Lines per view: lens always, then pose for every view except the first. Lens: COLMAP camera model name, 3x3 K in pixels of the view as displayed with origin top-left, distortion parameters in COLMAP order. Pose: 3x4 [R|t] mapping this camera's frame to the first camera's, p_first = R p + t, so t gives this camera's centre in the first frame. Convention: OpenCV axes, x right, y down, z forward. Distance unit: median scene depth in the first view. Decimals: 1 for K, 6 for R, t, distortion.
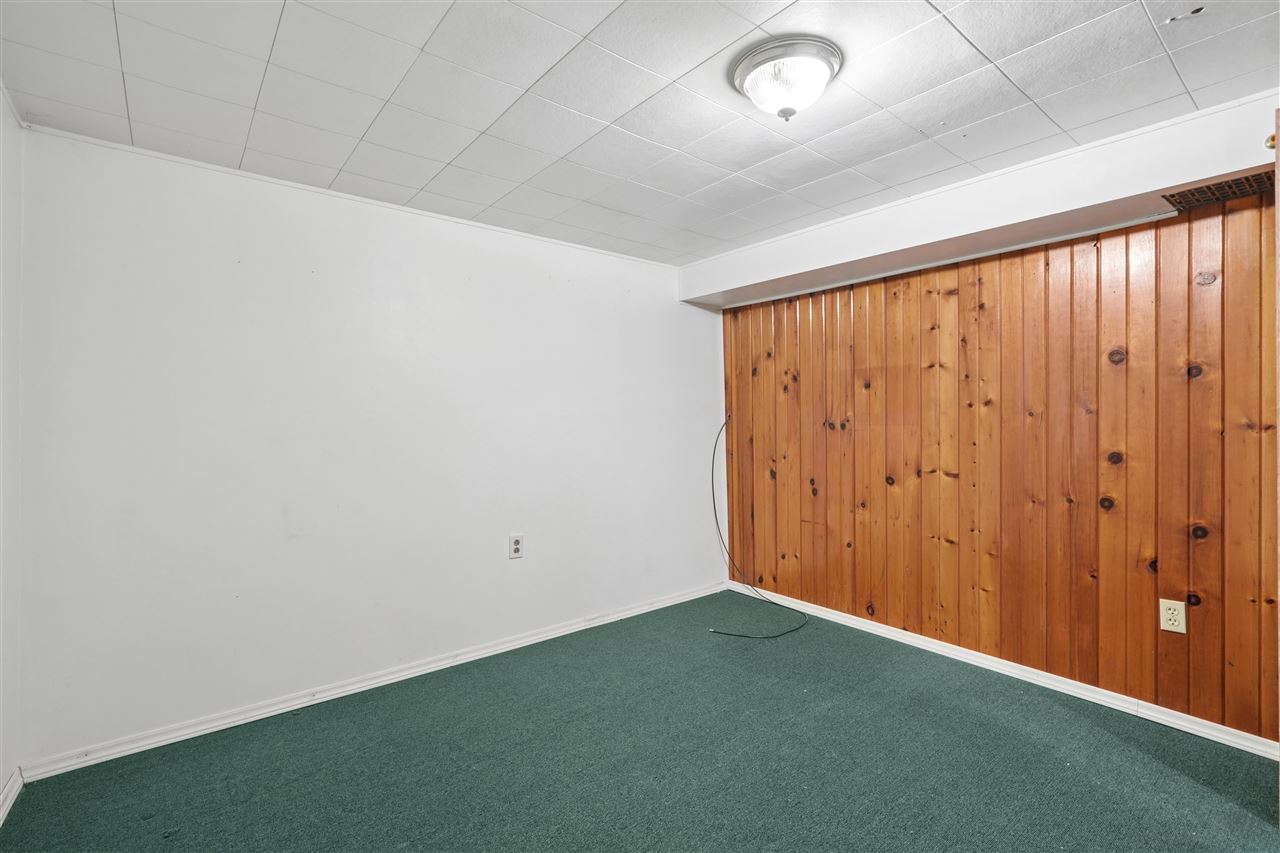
lens RADIAL K [[588.2, 0, 645.8], [0, 588.2, 413.9], [0, 0, 1]] dist [-0.000326, 0.000051]
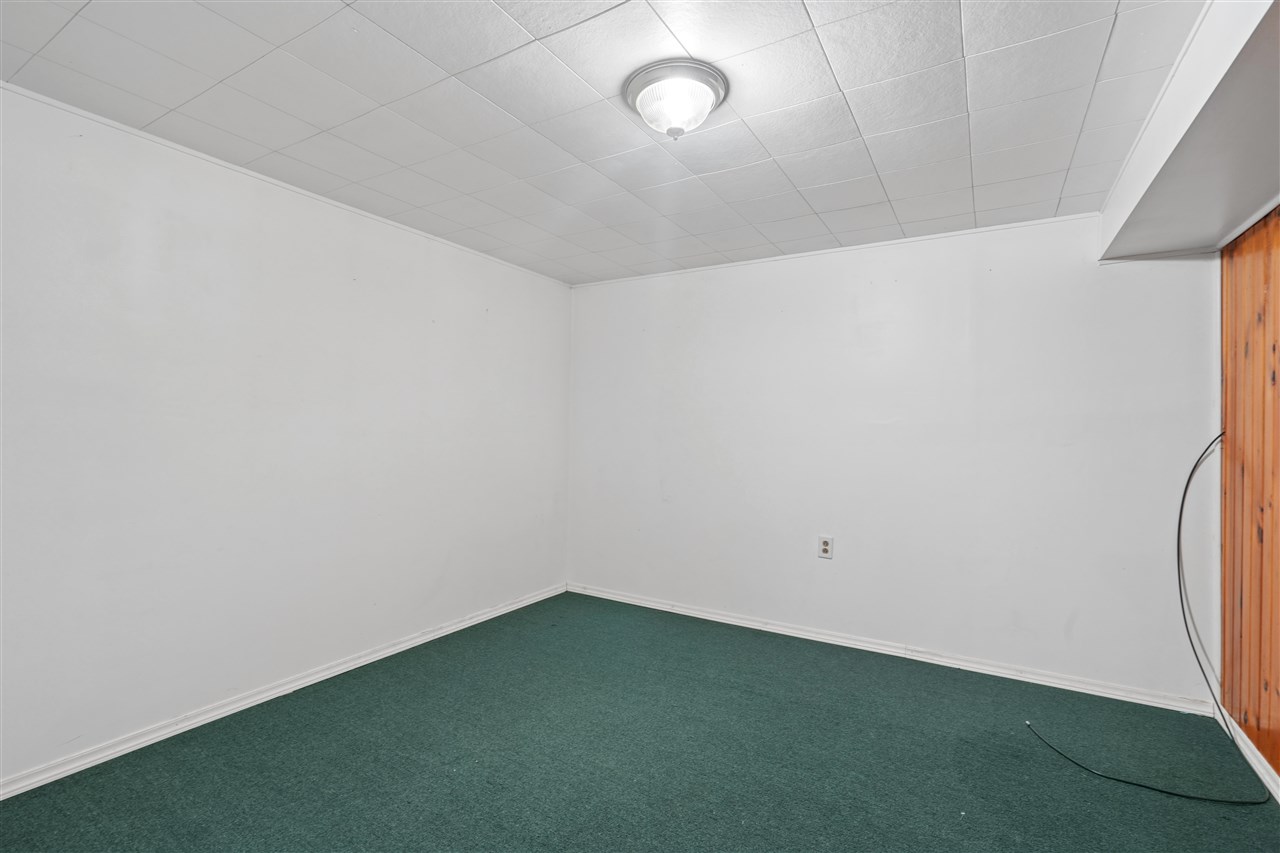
lens RADIAL K [[587.8, 0, 627.5], [0, 587.8, 427.1], [0, 0, 1]] dist [-0.003426, 0.000019]
pose [[0.324447, 0.009587, -0.945855, 0.606500], [-0.005482, 0.999951, 0.008255, 0.001668], [0.945888, 0.002507, 0.324484, 0.289275]]
